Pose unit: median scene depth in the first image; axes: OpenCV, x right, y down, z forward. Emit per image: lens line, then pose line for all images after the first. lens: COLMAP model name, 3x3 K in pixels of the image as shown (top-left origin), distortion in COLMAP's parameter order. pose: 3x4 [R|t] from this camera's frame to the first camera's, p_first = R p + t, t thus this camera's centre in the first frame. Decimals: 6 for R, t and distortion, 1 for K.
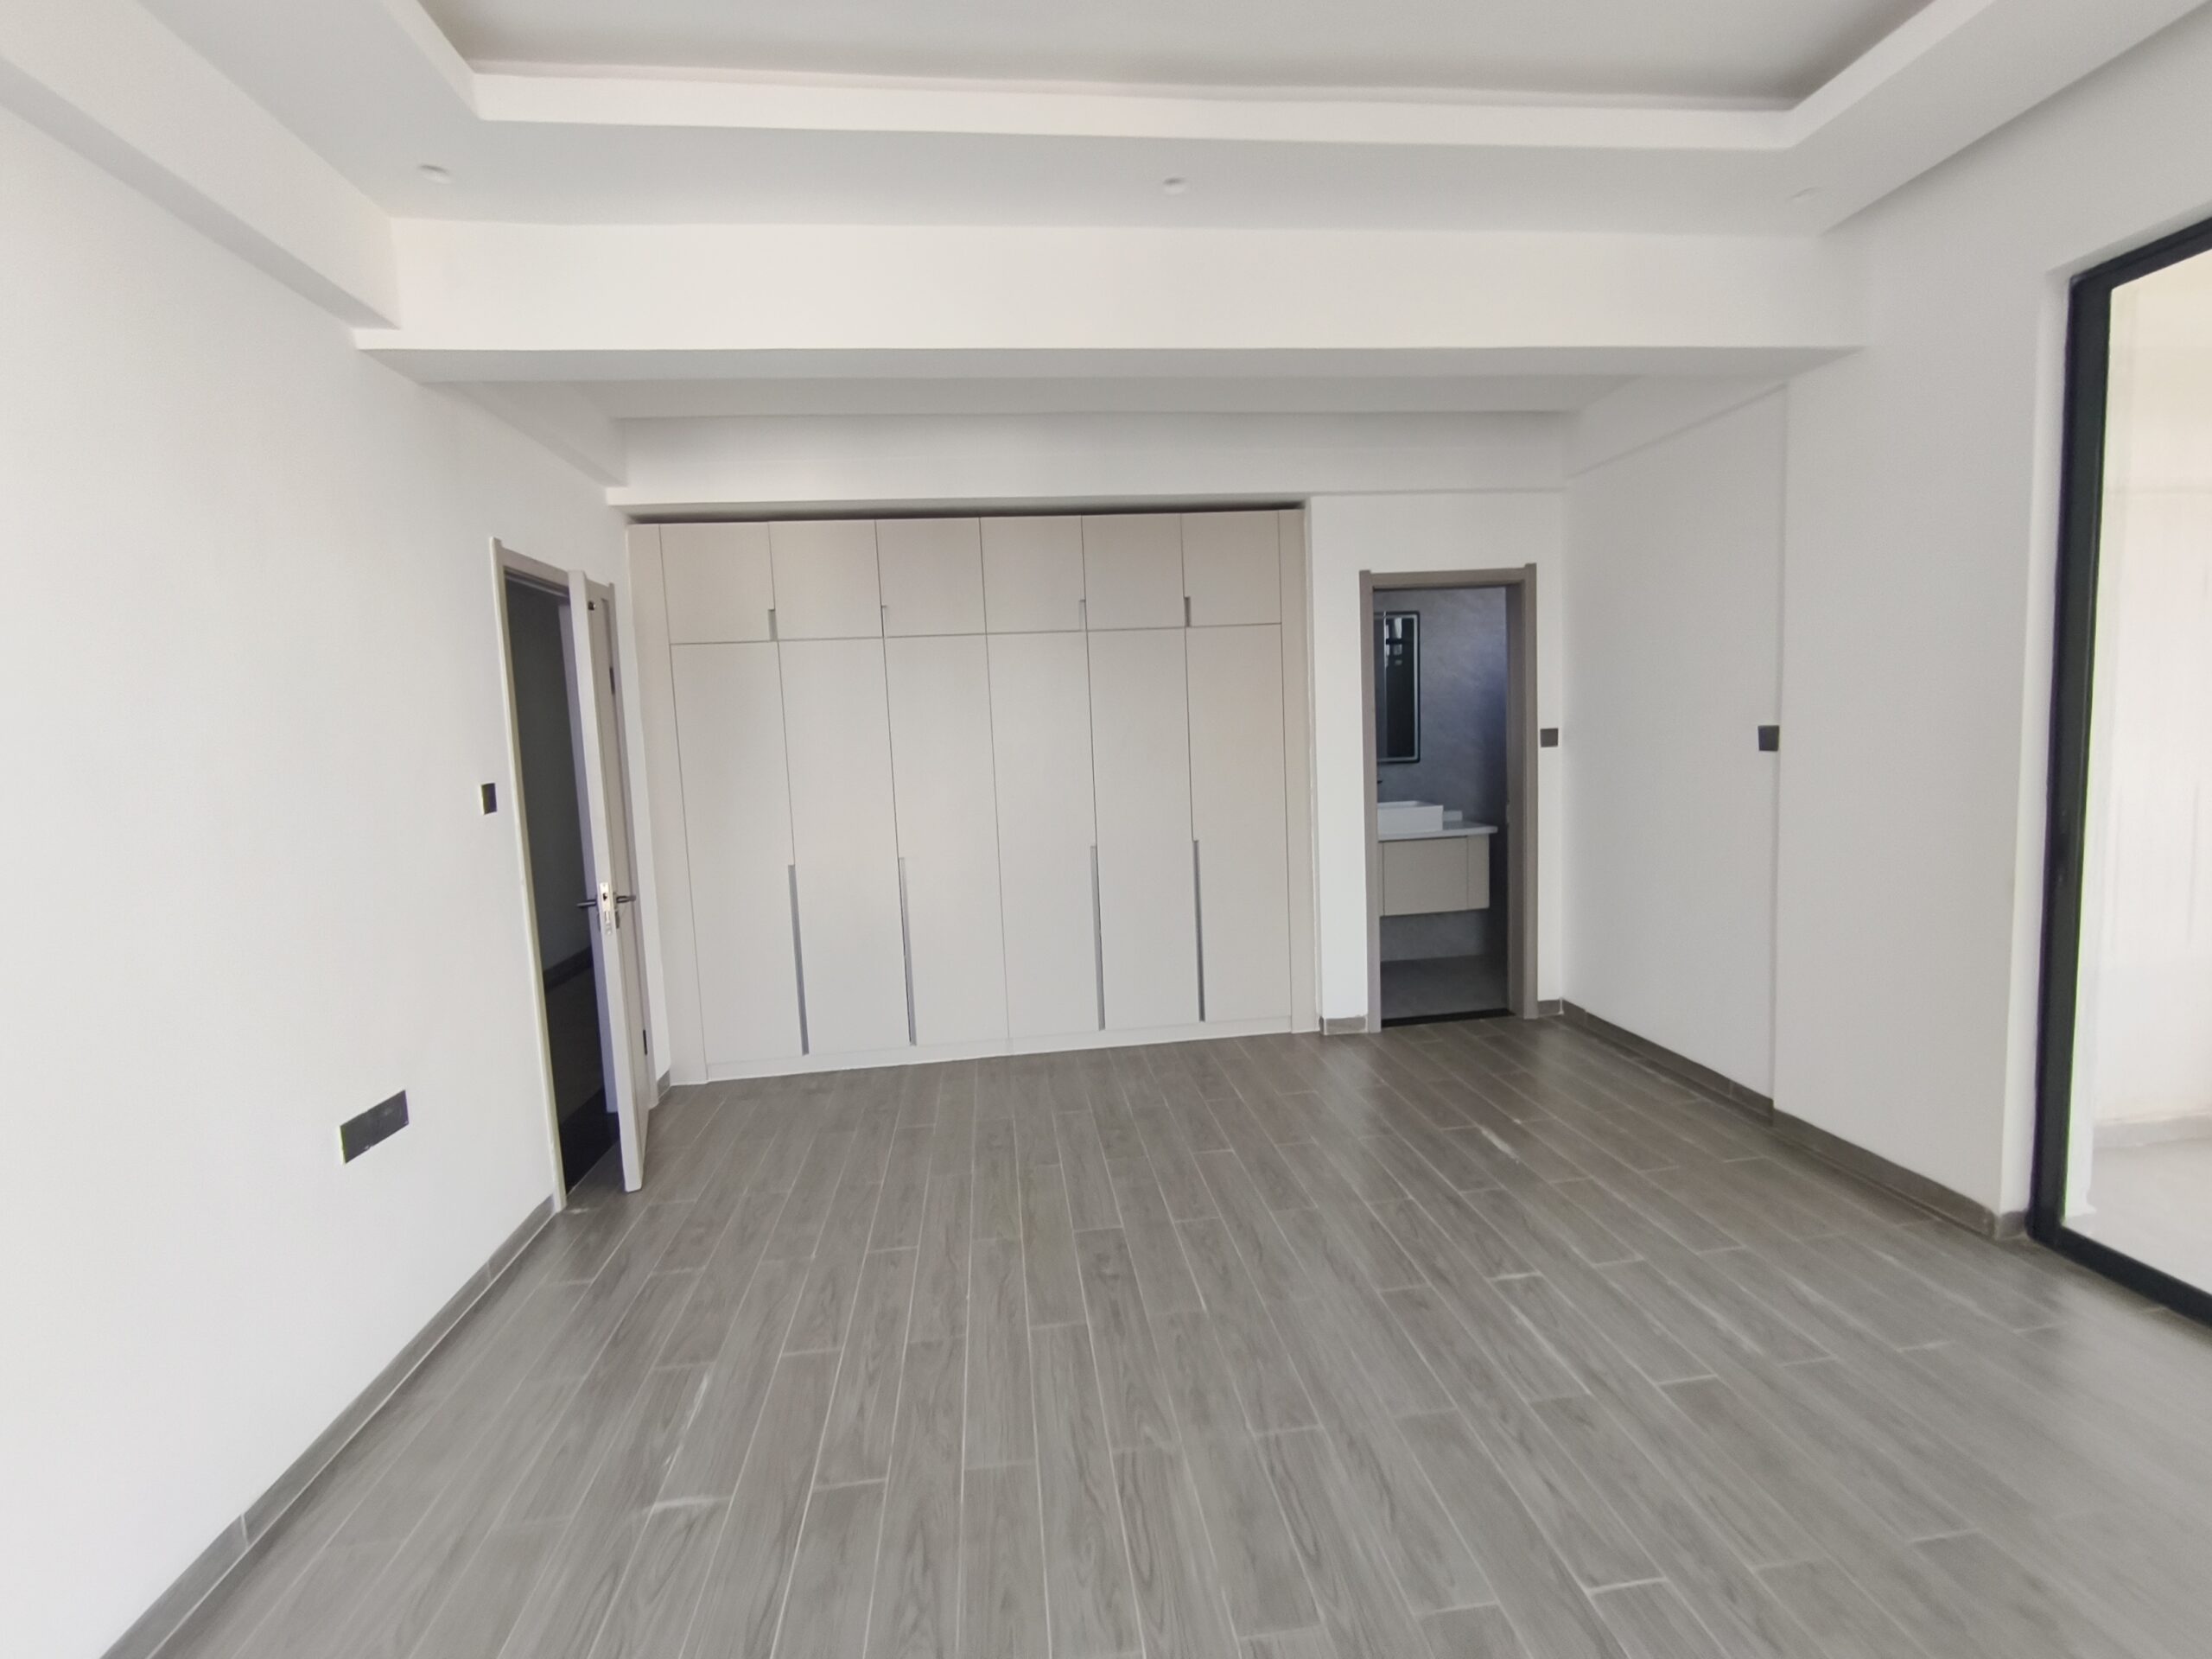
lens RADIAL K [[972.4, 0, 1114.8], [0, 972.4, 818.2], [0, 0, 1]] dist [0.002328, -0.000120]
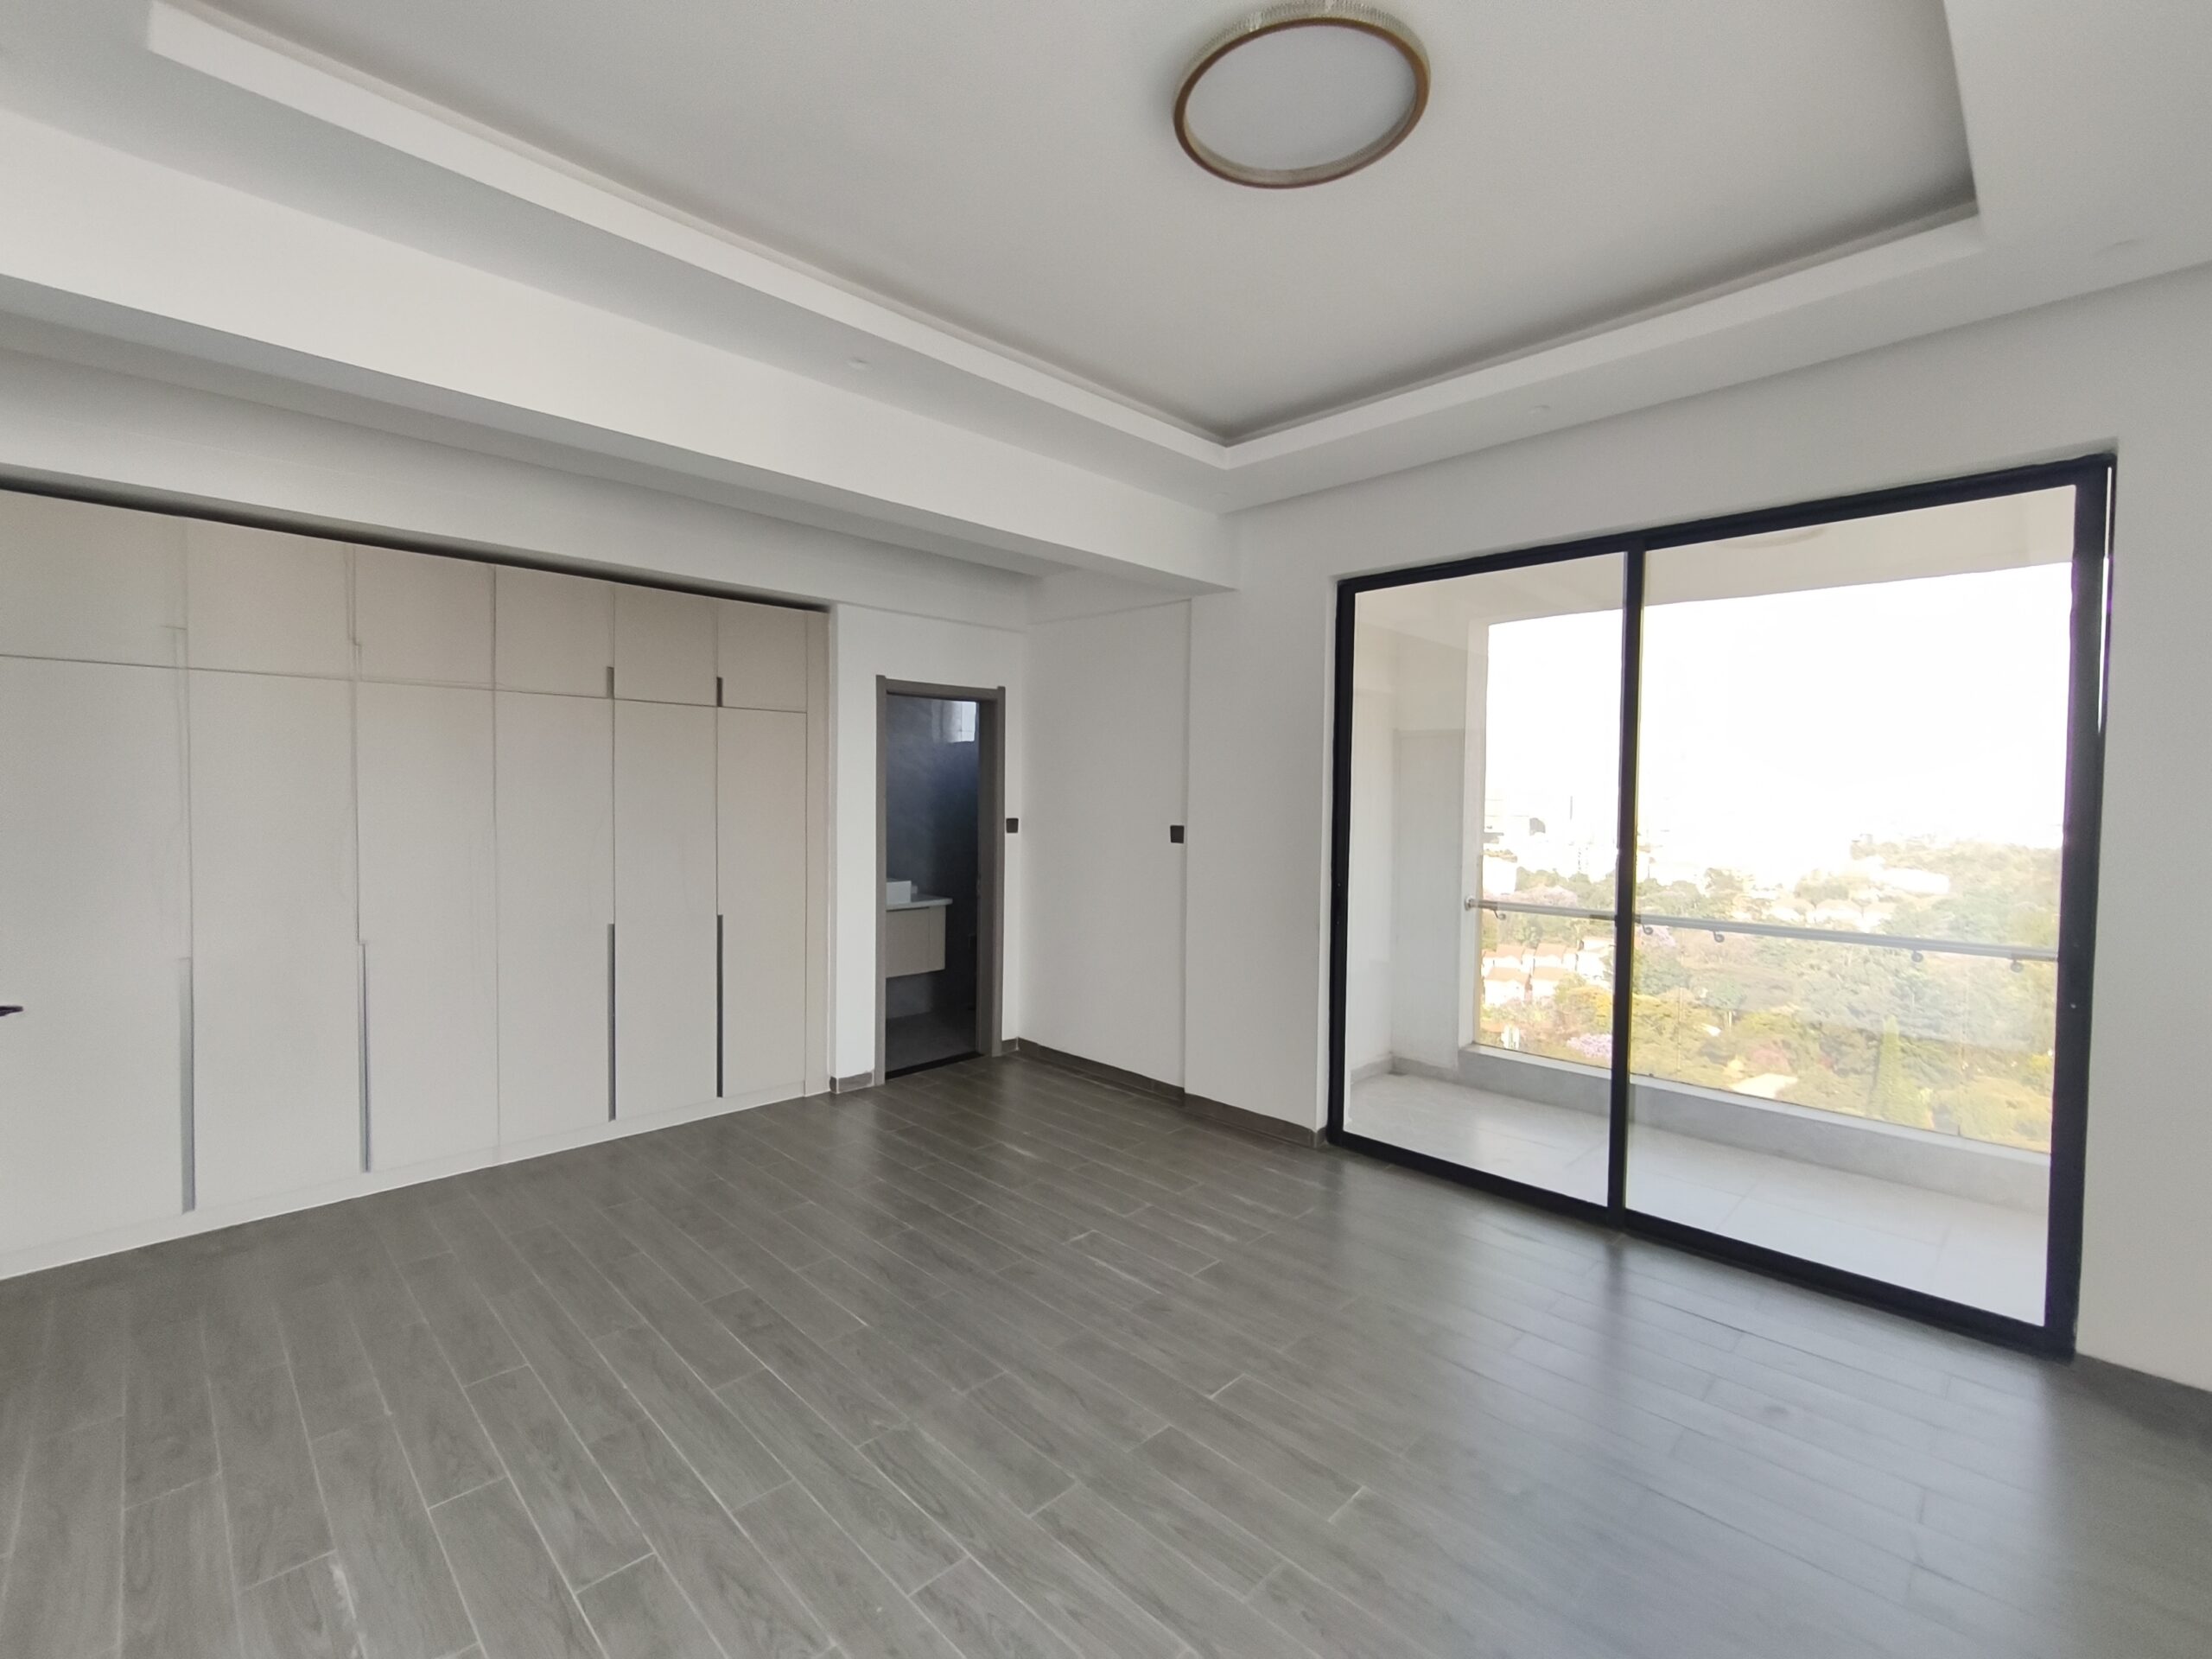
lens RADIAL K [[972.4, 0, 1114.8], [0, 972.4, 818.2], [0, 0, 1]] dist [0.002328, -0.000120]
pose [[0.784760, 0.038542, 0.618601, -0.299370], [0.010421, 0.997103, -0.075345, 0.003717], [-0.619713, 0.065575, 0.782085, -0.074629]]
